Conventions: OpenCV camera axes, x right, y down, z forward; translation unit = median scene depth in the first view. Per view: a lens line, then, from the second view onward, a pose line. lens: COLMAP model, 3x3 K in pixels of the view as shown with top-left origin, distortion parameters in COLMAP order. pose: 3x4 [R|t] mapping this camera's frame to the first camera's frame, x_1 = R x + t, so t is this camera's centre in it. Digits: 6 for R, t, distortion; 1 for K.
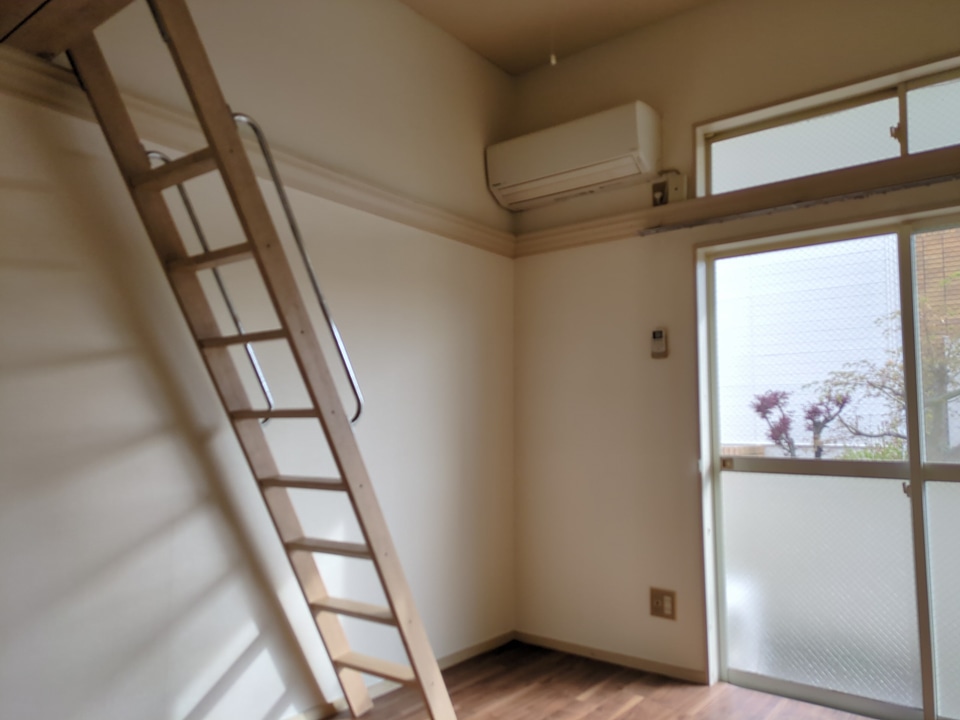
lens RADIAL K [[721.8, 0, 478.0], [0, 721.8, 362.6], [0, 0, 1]] dist [0.040679, -0.037413]
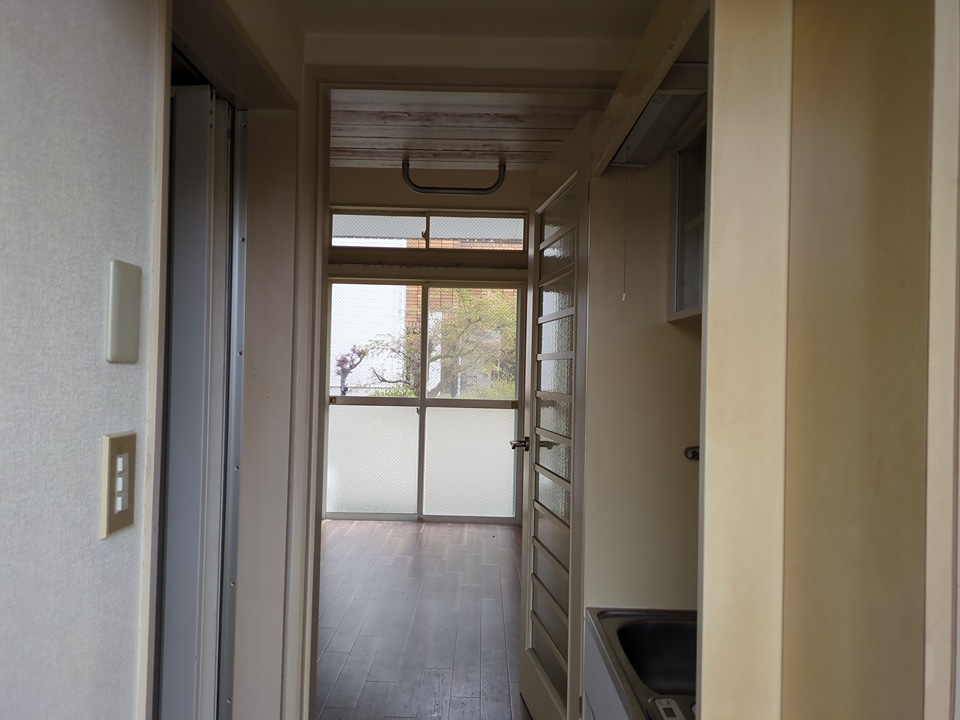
lens RADIAL K [[721.8, 0, 481.2], [0, 721.8, 357.8], [0, 0, 1]] dist [0.040679, -0.037413]
pose [[0.792159, 0.022456, 0.609902, -0.434792], [-0.069974, 0.996075, 0.054210, -0.083140], [-0.606290, -0.085620, 0.790621, -0.595976]]
